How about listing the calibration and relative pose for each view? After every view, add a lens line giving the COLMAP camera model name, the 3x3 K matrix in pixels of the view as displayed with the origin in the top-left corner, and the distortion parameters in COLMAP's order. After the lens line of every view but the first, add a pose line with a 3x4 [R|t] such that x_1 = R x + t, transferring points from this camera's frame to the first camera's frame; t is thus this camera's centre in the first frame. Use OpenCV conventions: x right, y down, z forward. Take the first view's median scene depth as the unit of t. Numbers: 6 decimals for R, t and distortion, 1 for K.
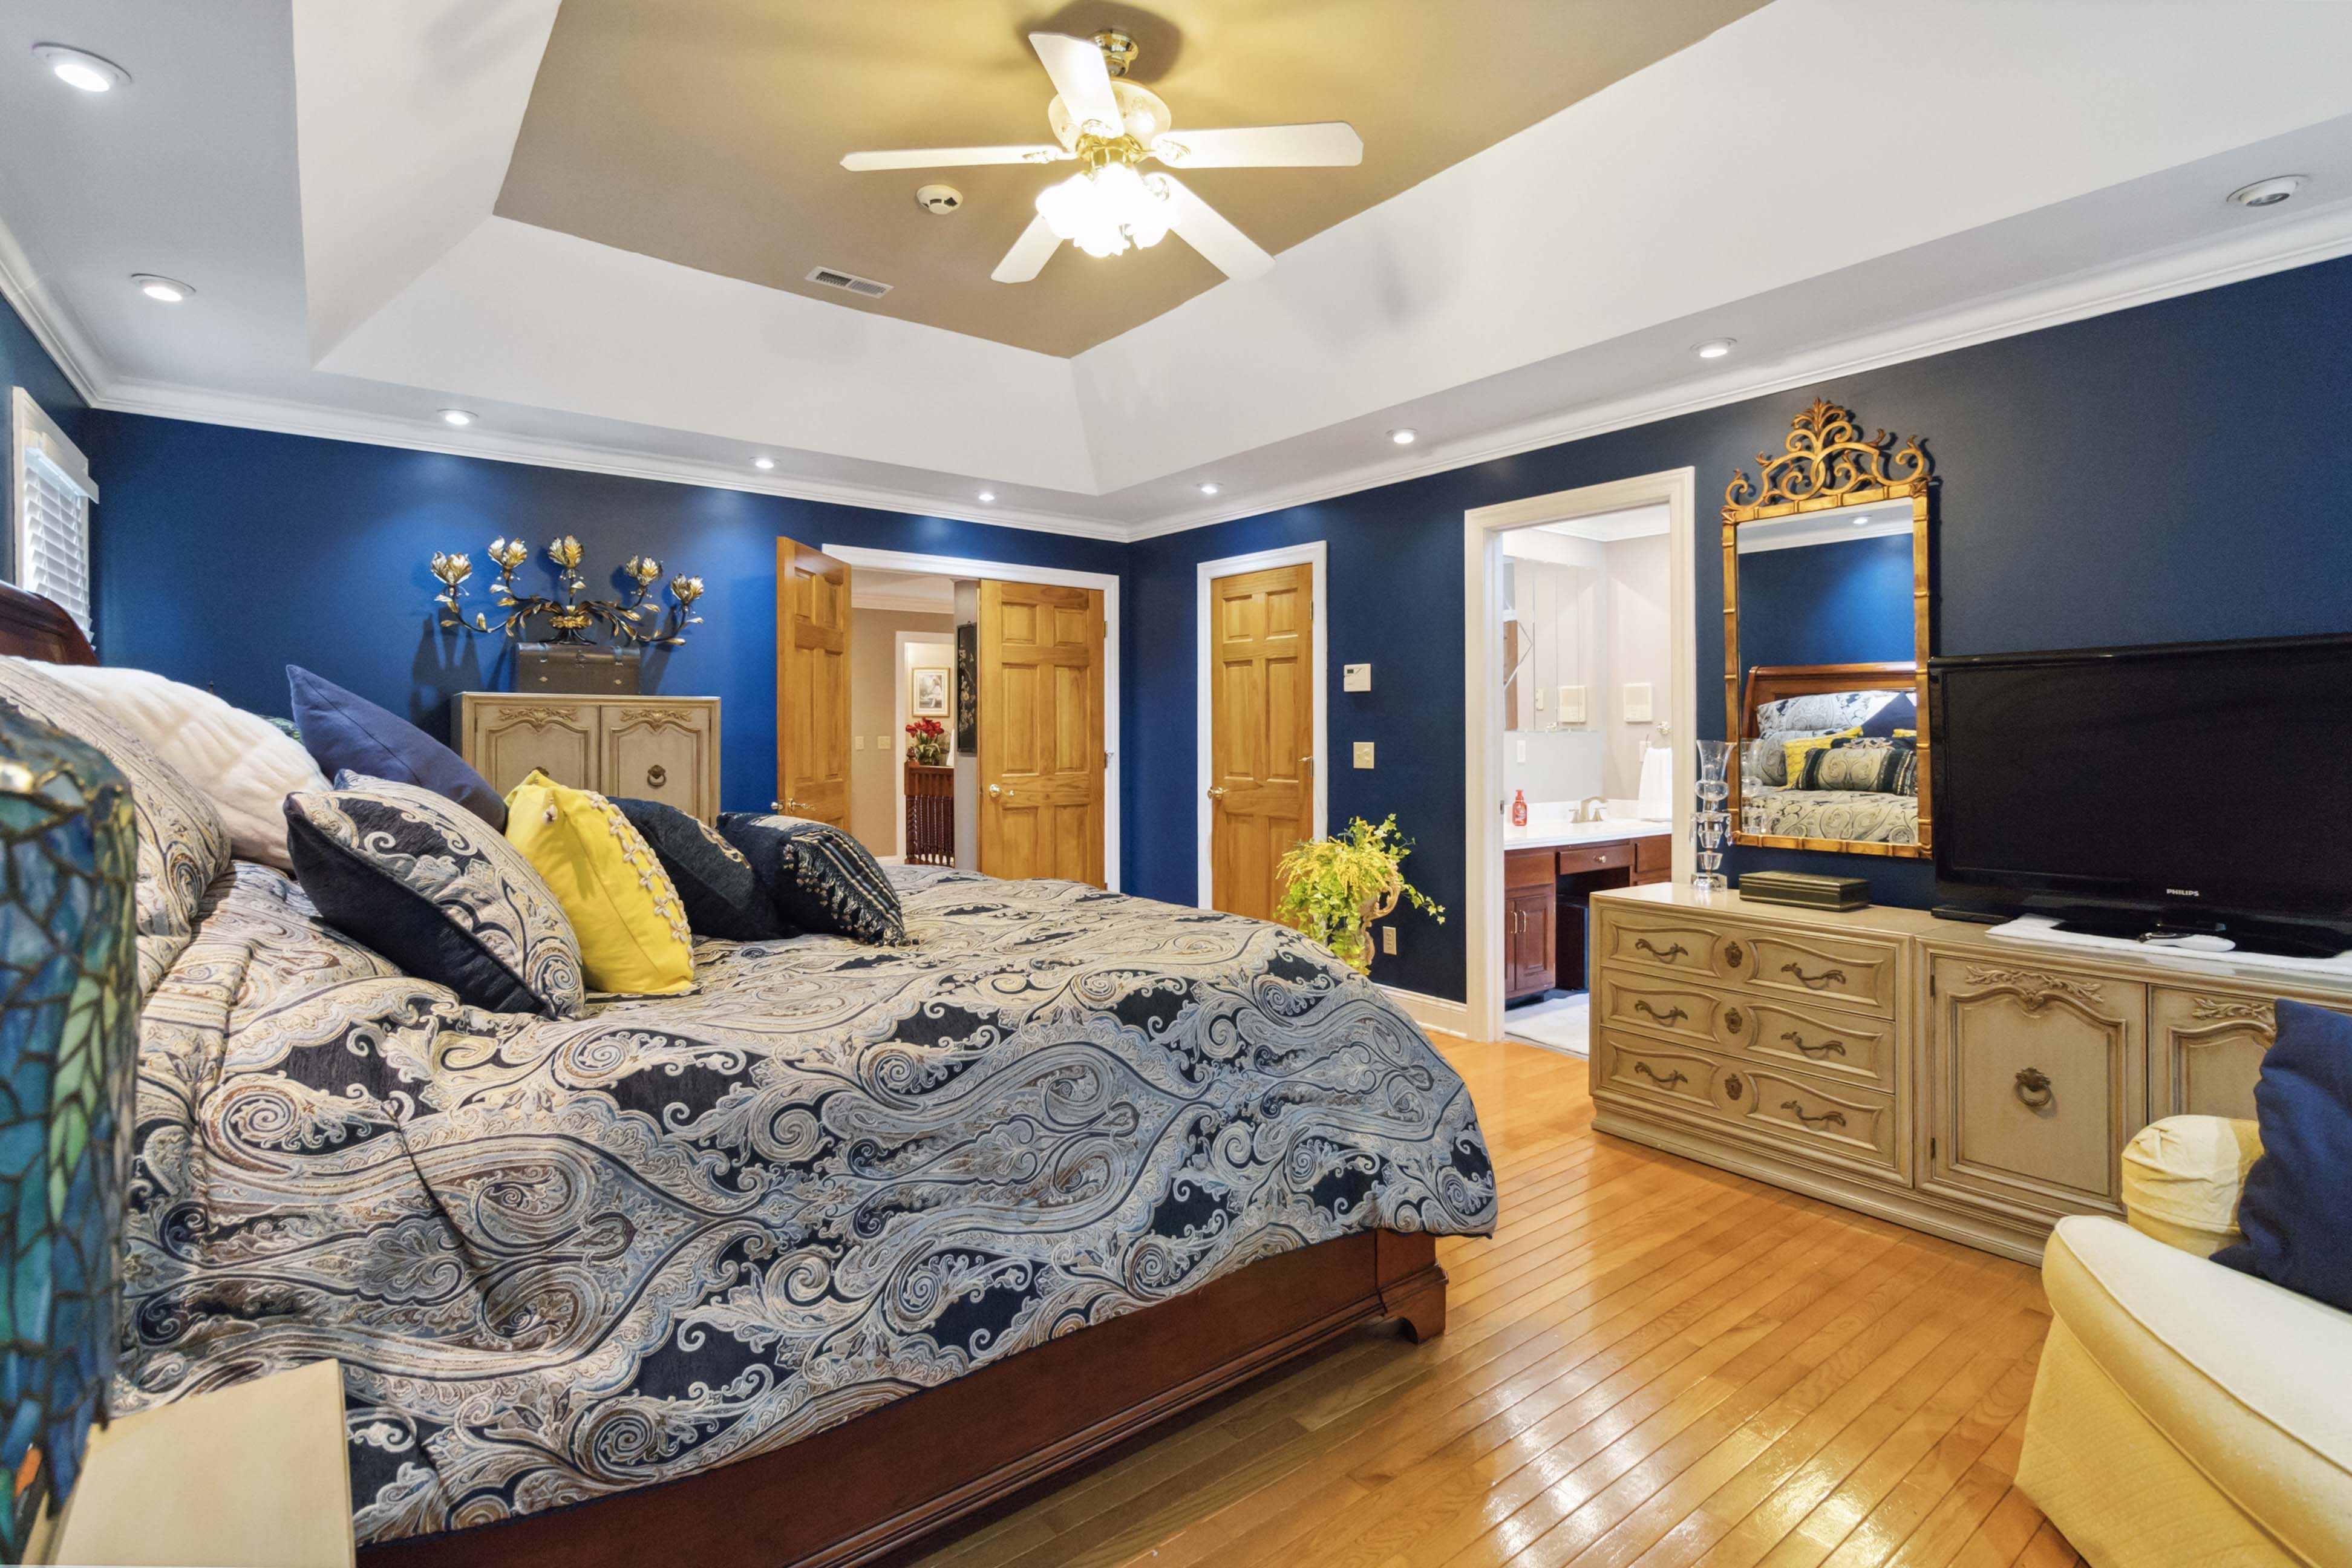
lens RADIAL K [[1106.3, 0, 1176.1], [0, 1106.3, 759.5], [0, 0, 1]] dist [-0.000804, -0.000034]
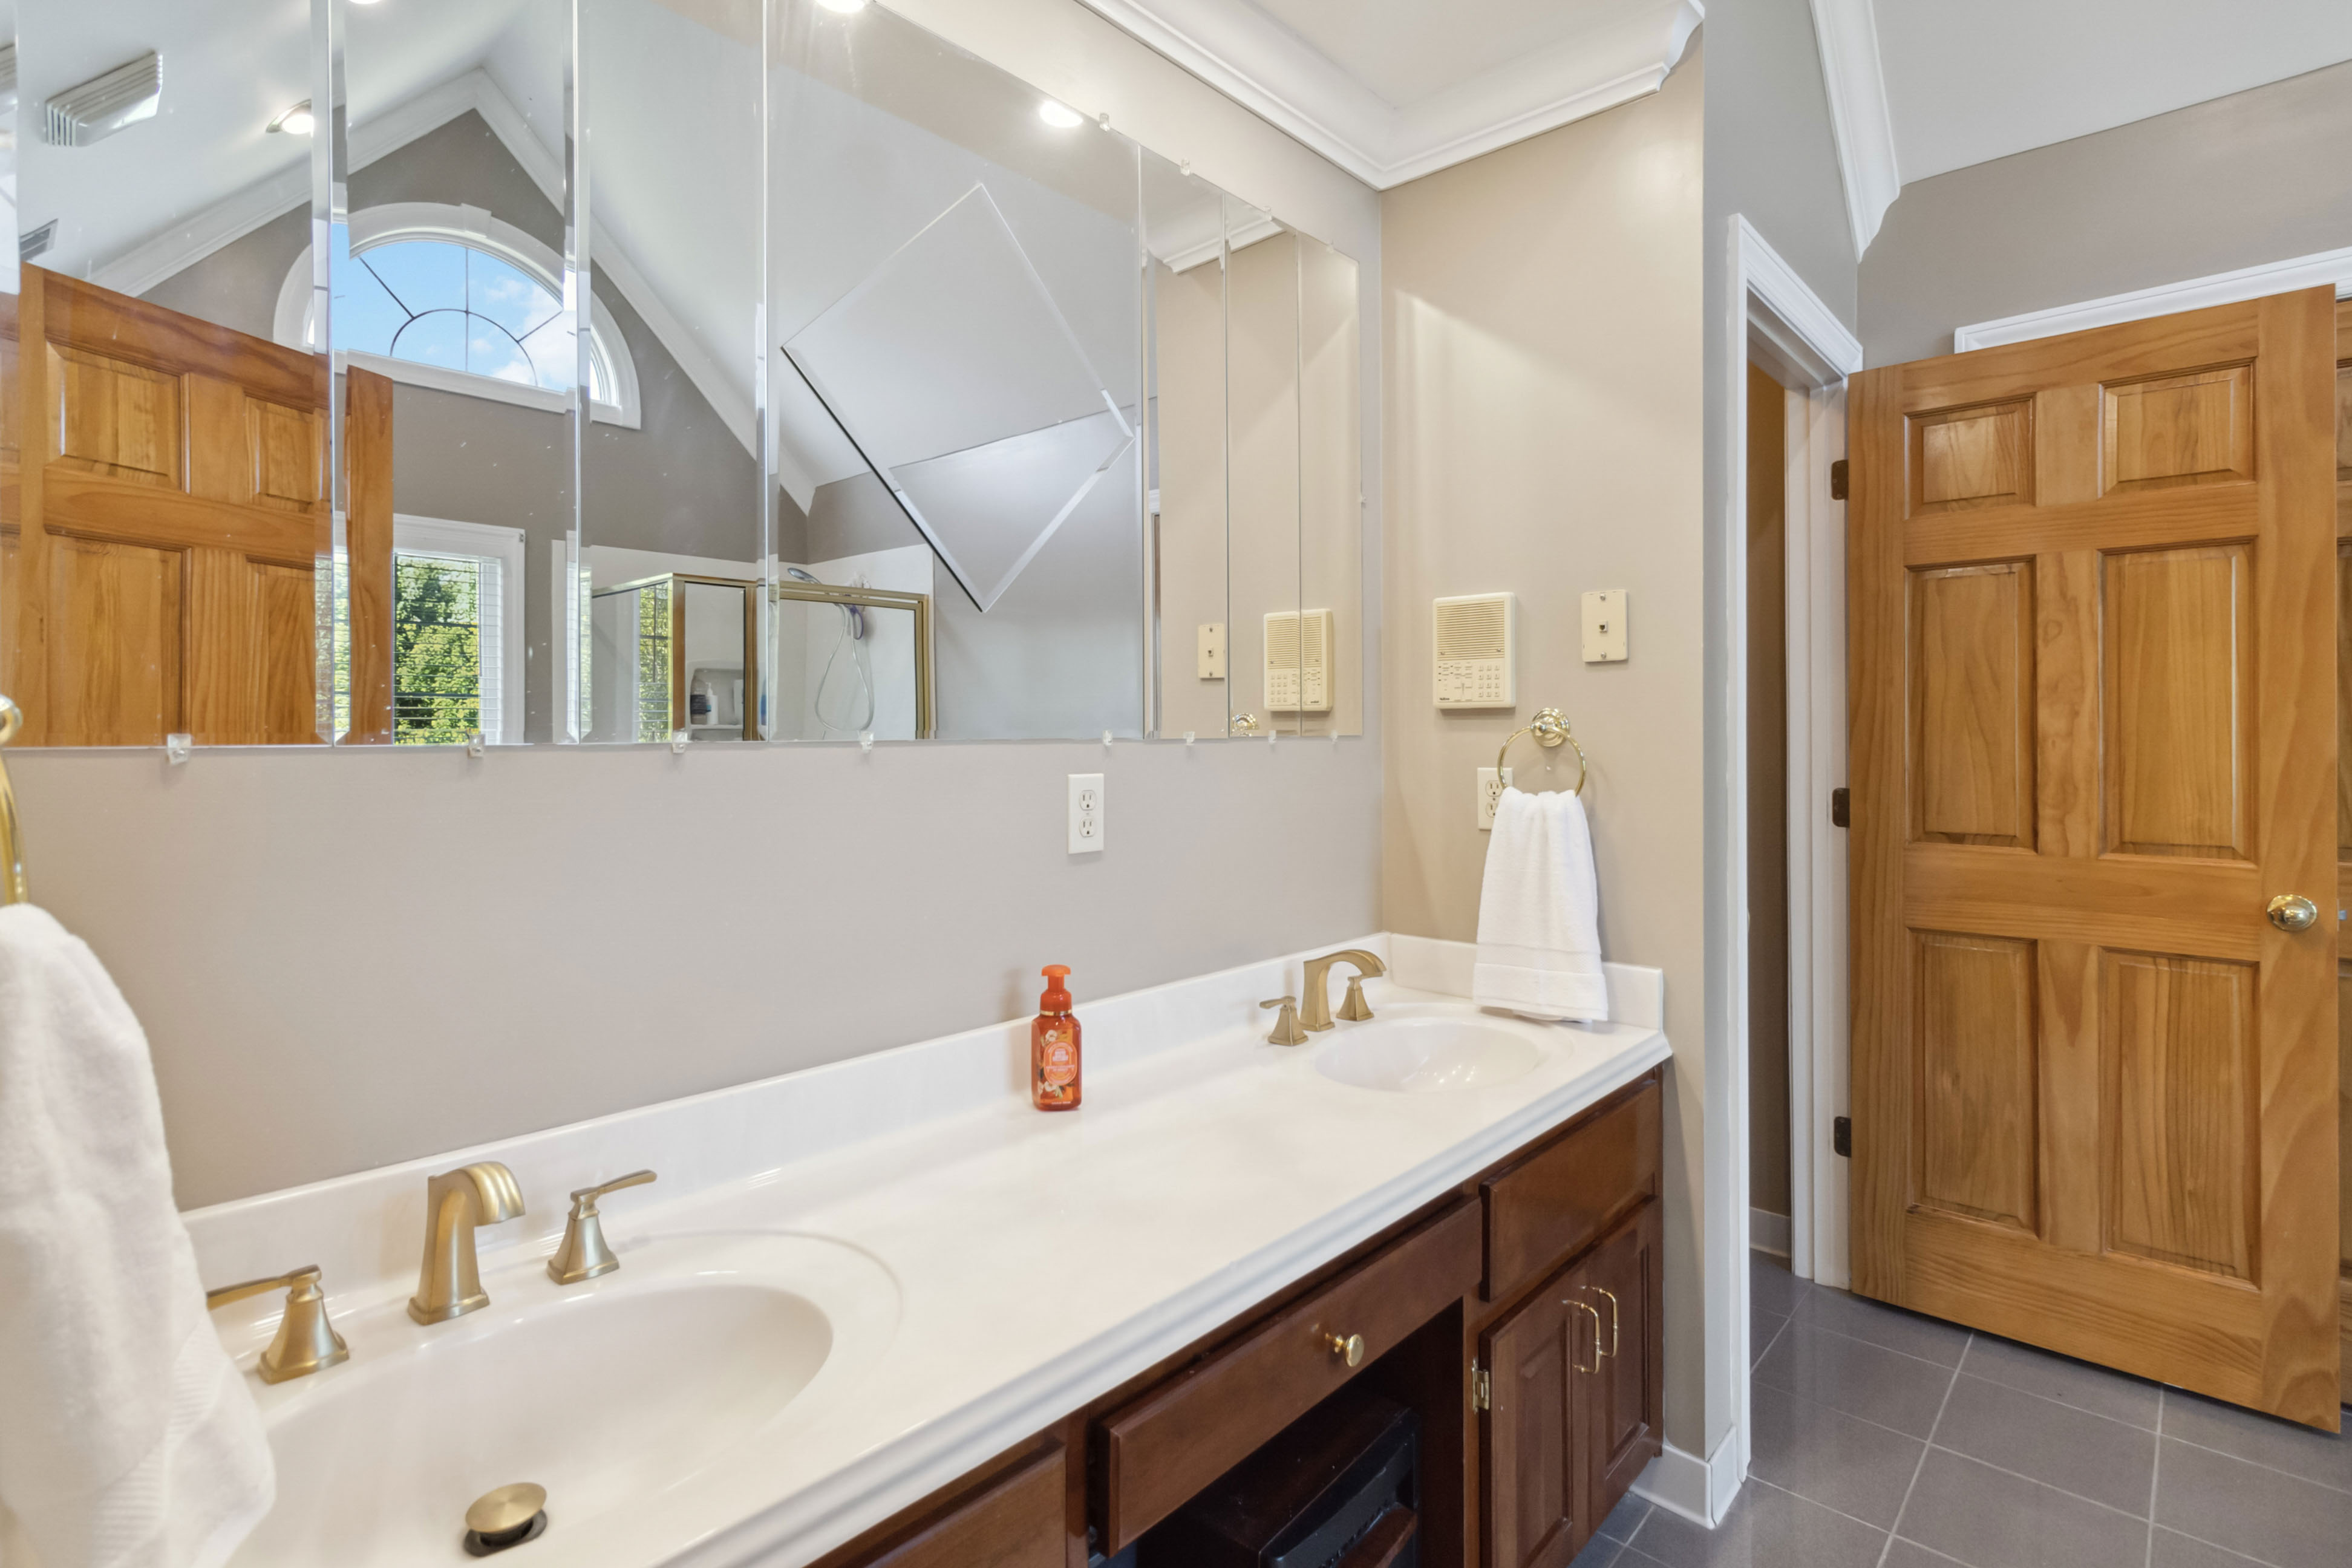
lens RADIAL K [[1106.3, 0, 1177.4], [0, 1106.3, 765.3], [0, 0, 1]] dist [-0.000804, -0.000034]
pose [[0.986818, -0.011873, 0.161398, 0.278413], [0.010596, 0.999905, 0.008769, -0.021225], [-0.161486, -0.006944, 0.986851, 0.691659]]
